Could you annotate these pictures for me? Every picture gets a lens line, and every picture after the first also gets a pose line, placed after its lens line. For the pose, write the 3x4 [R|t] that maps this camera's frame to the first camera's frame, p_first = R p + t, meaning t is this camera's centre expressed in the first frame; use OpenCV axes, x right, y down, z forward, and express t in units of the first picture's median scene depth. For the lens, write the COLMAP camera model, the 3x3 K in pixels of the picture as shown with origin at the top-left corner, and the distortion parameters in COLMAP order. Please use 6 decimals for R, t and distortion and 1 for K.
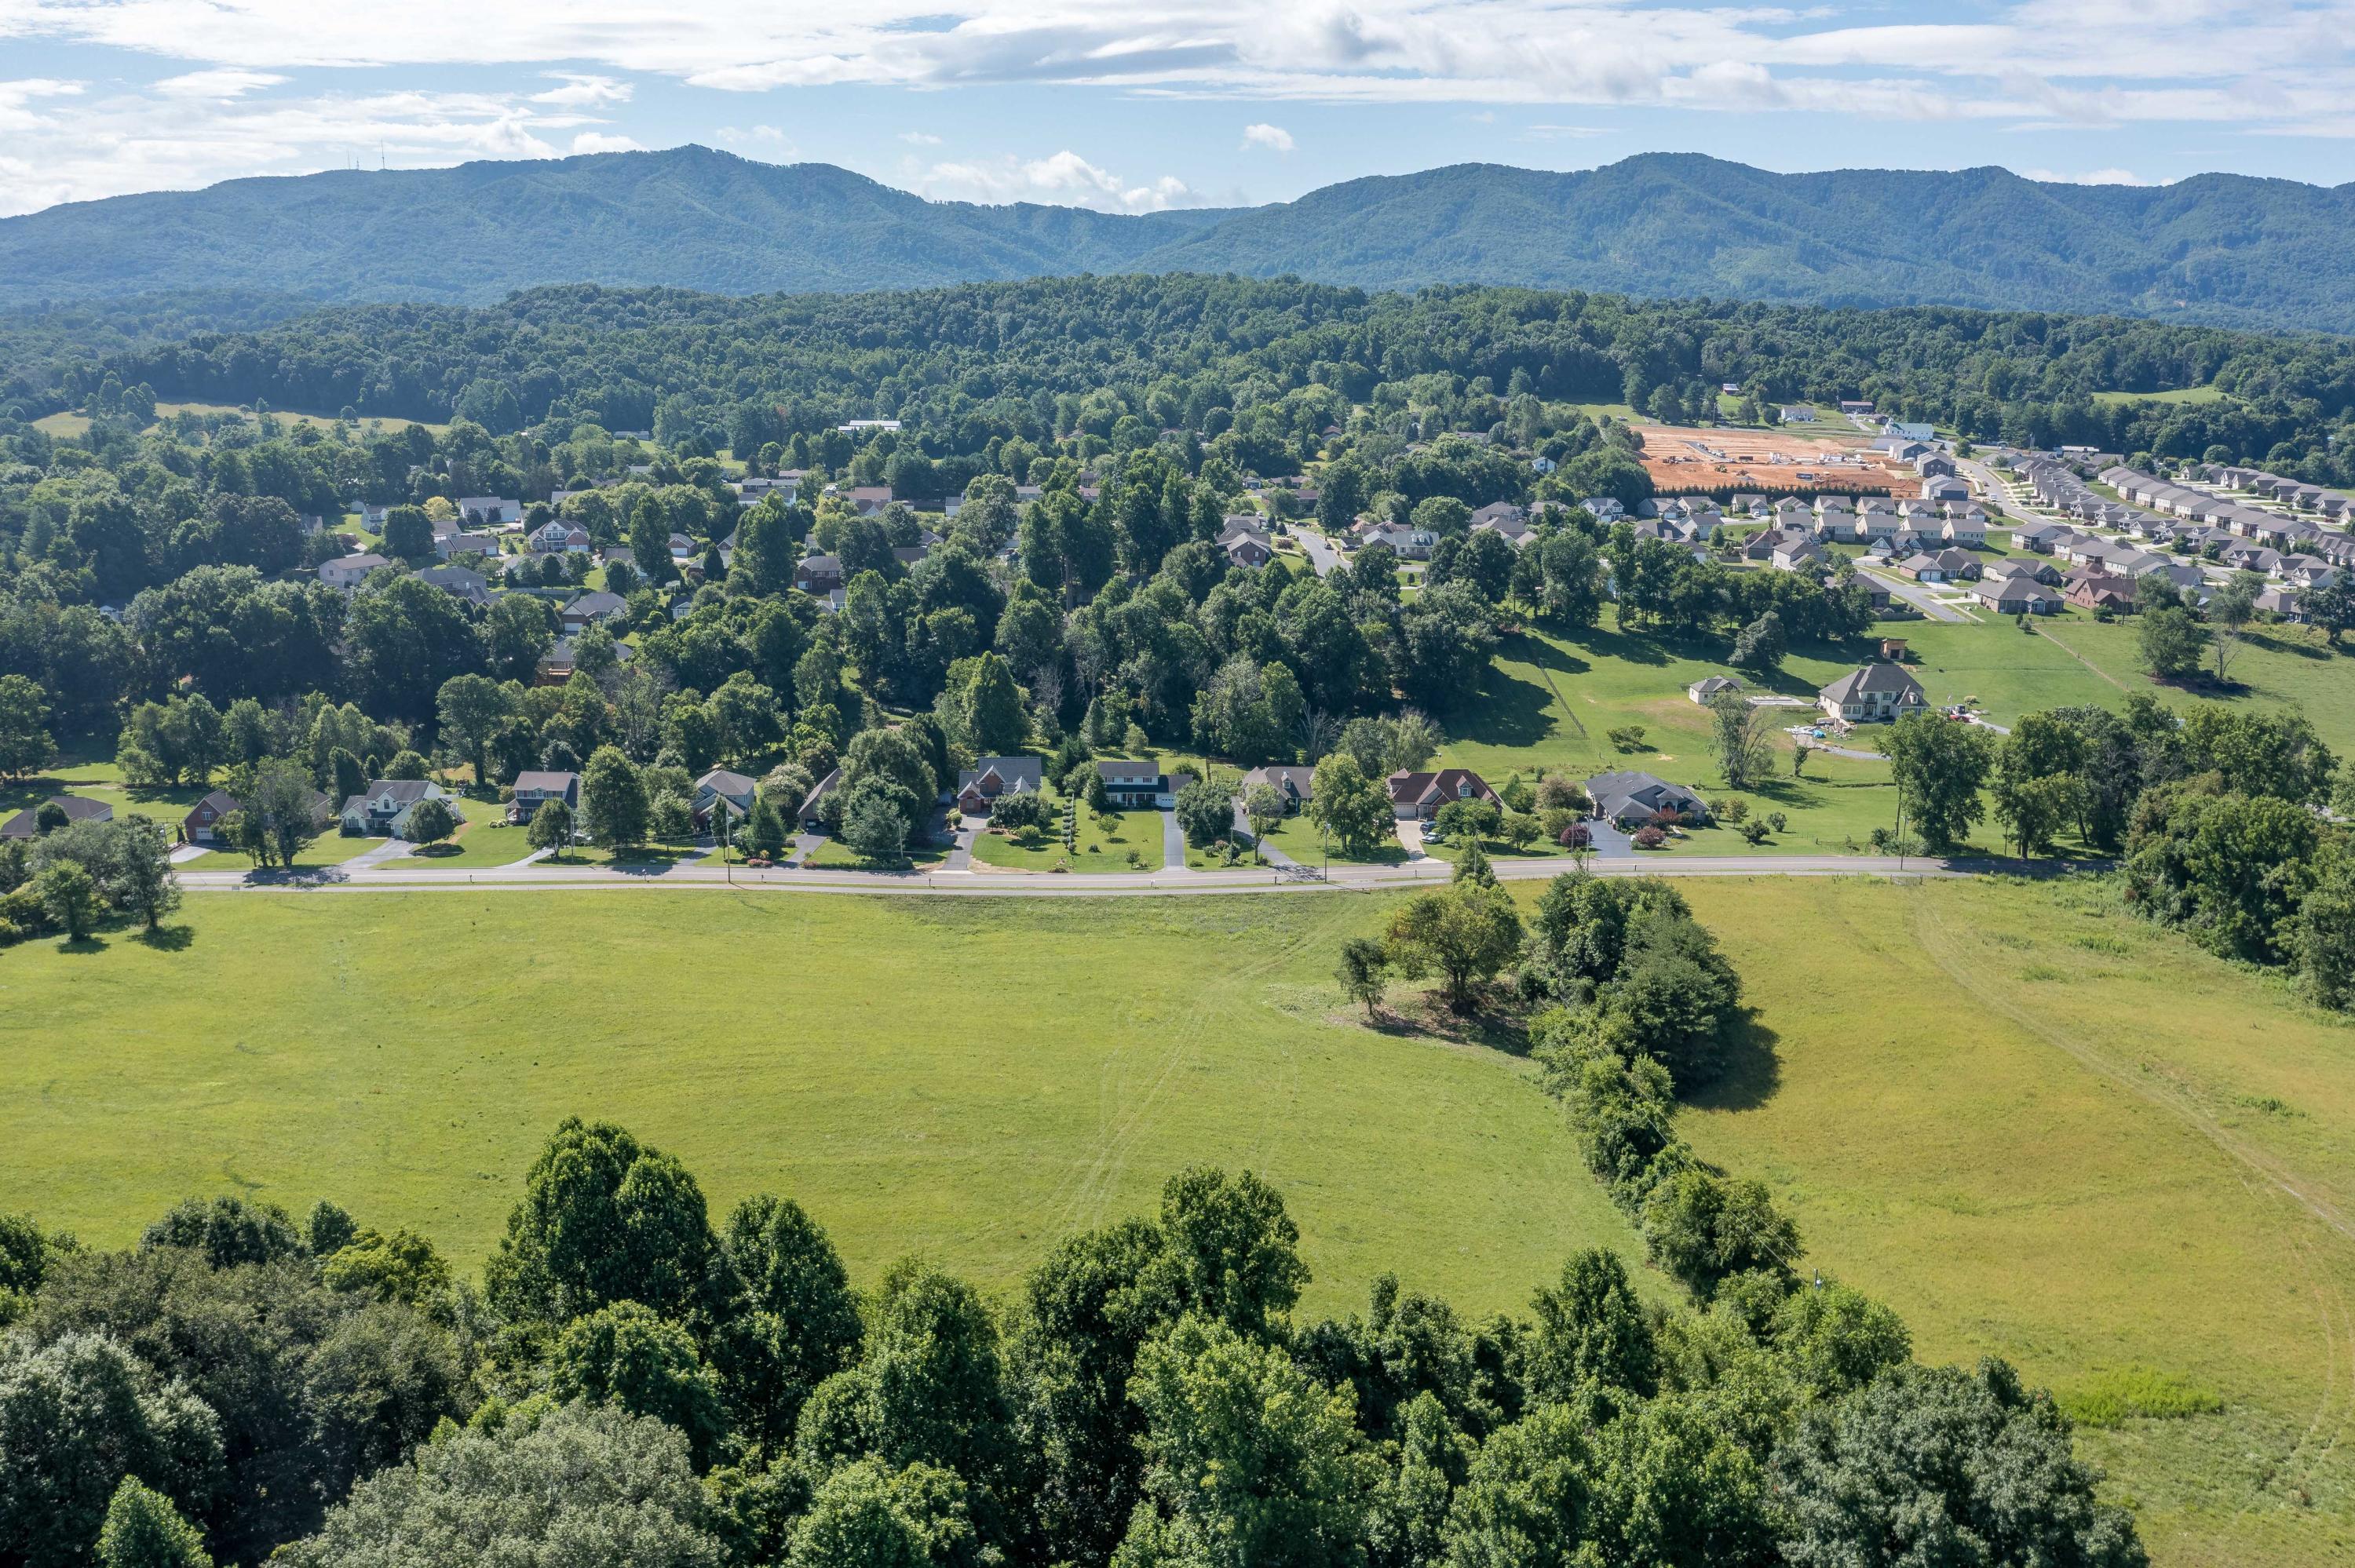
lens RADIAL K [[1889.5, 0, 1174.4], [0, 1889.5, 777.9], [0, 0, 1]] dist [-0.035415, 0.004534]
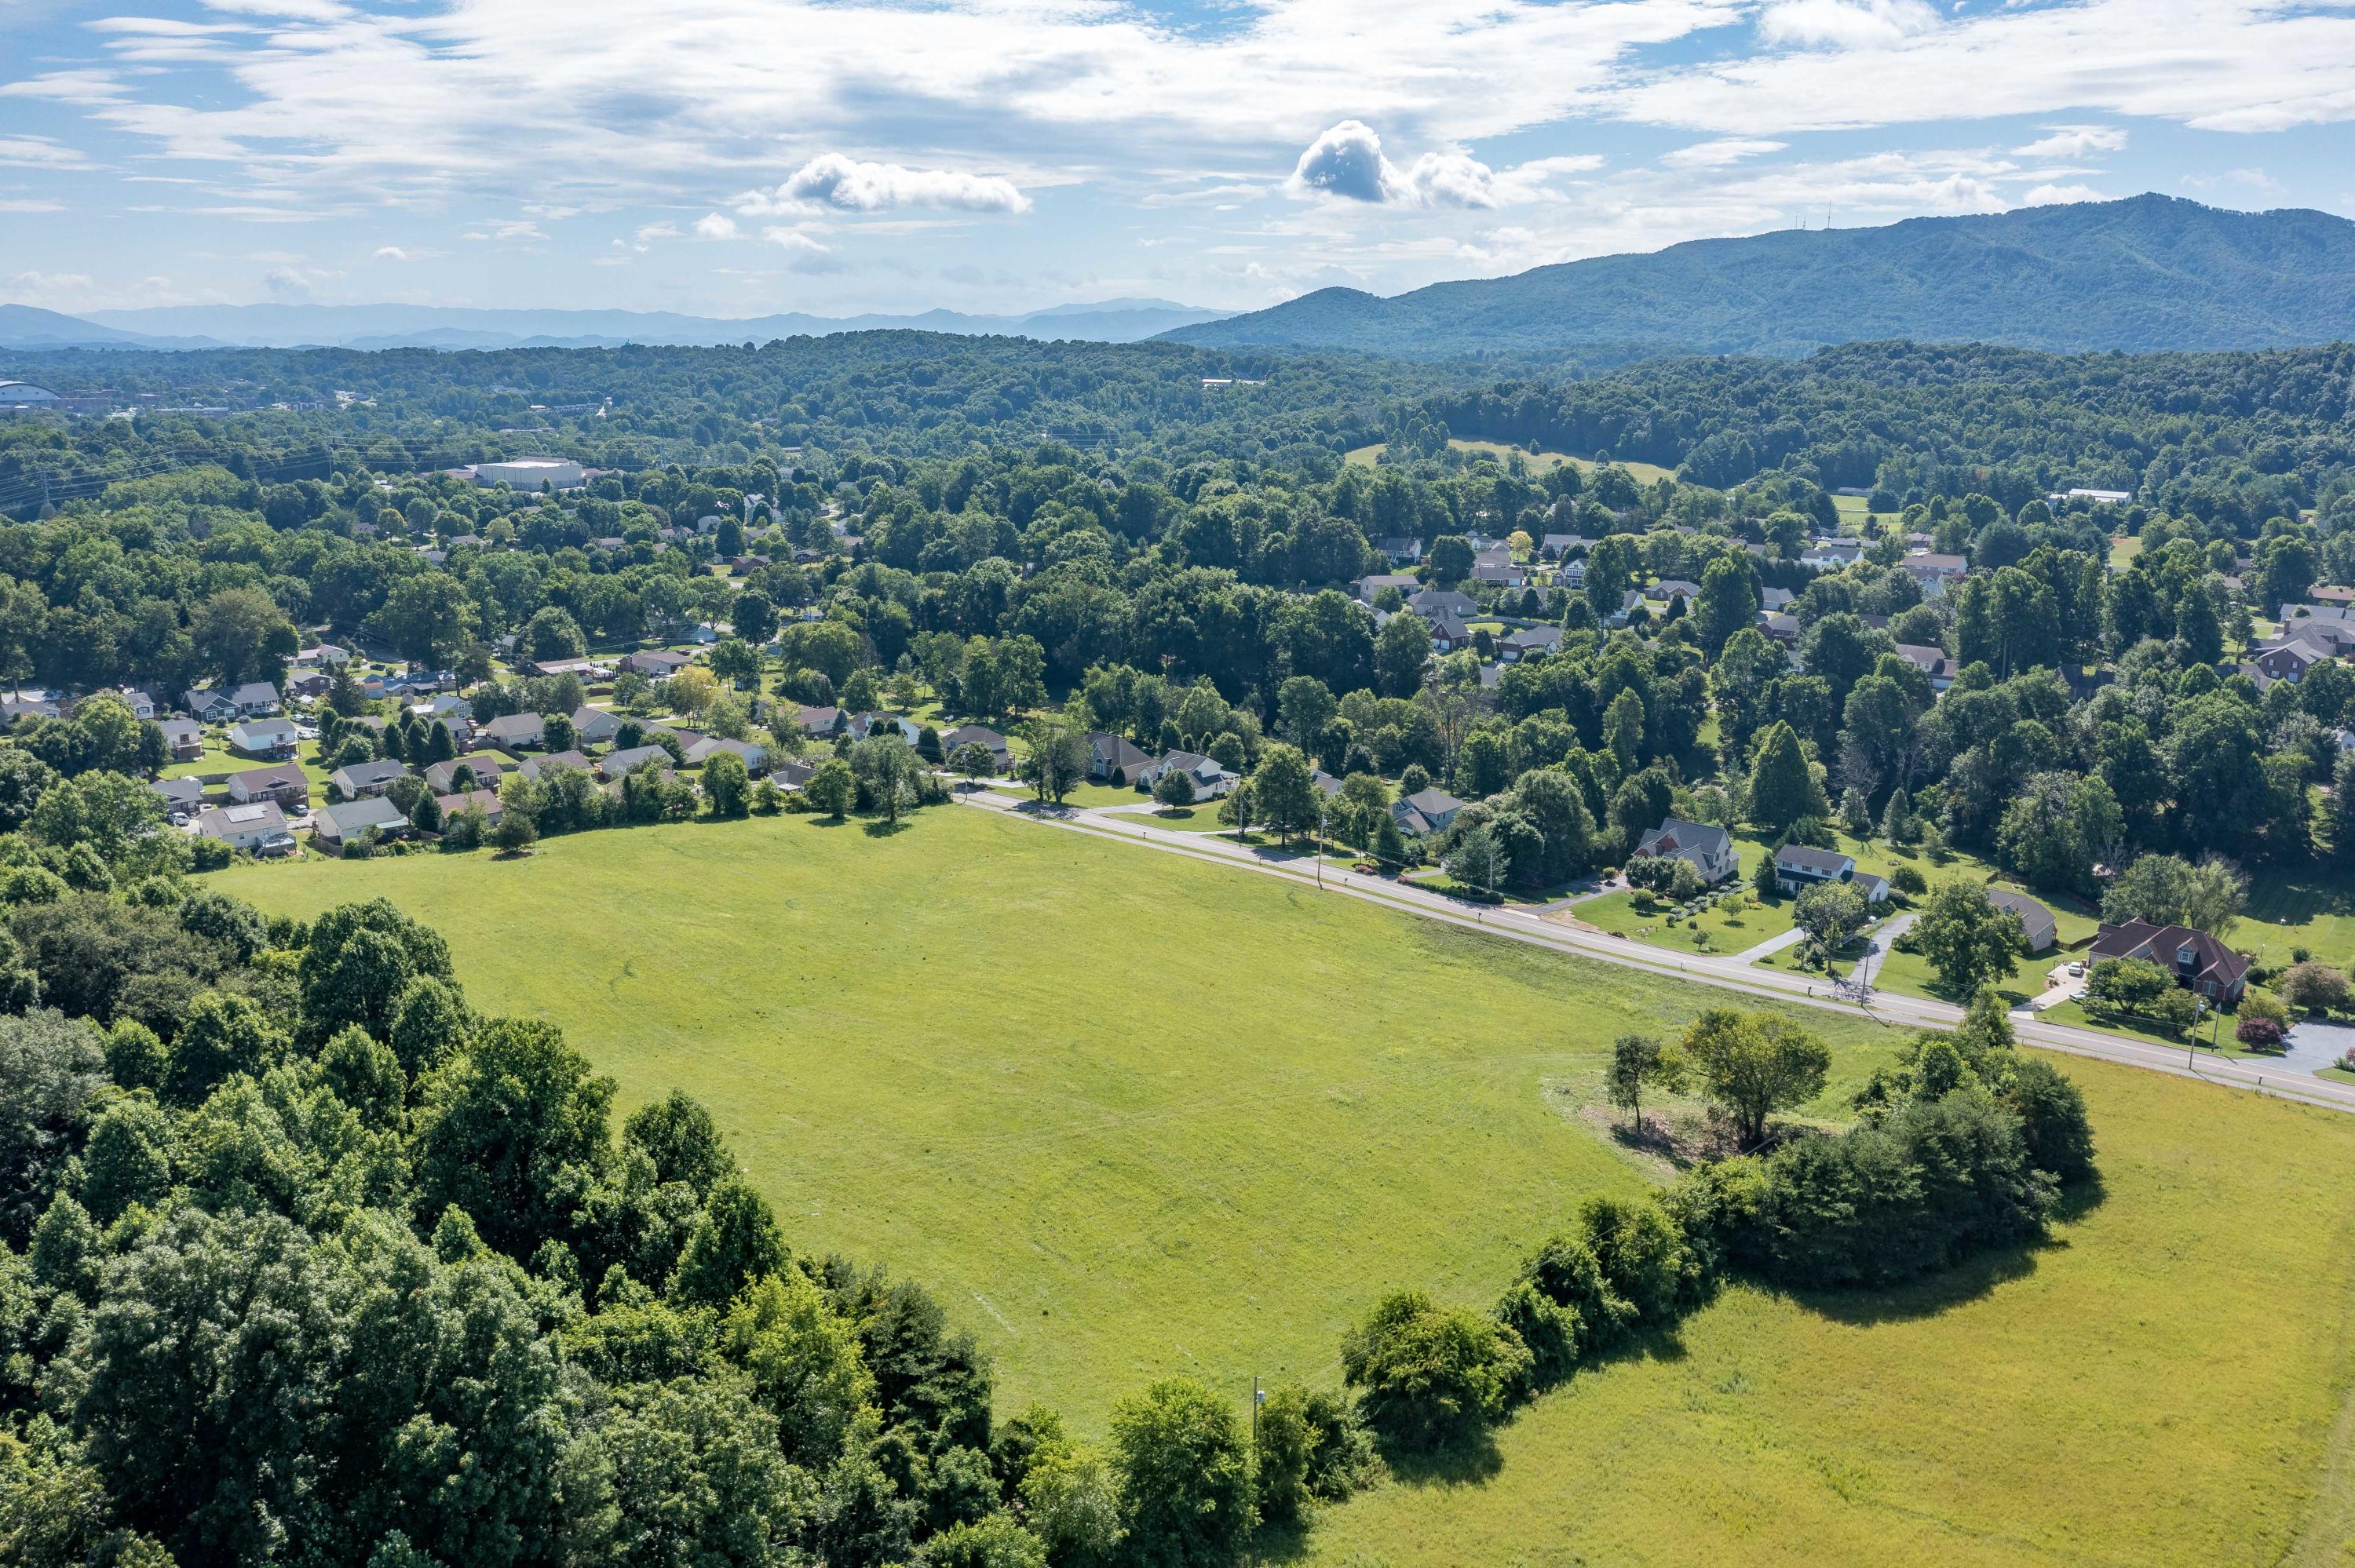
lens RADIAL K [[1889.5, 0, 1168.9], [0, 1889.5, 783.3], [0, 0, 1]] dist [-0.035415, 0.004534]
pose [[0.736125, 0.152893, -0.659351, 0.116052], [-0.169688, 0.984730, 0.038896, -0.007703], [0.655230, 0.083252, 0.750828, 0.032366]]
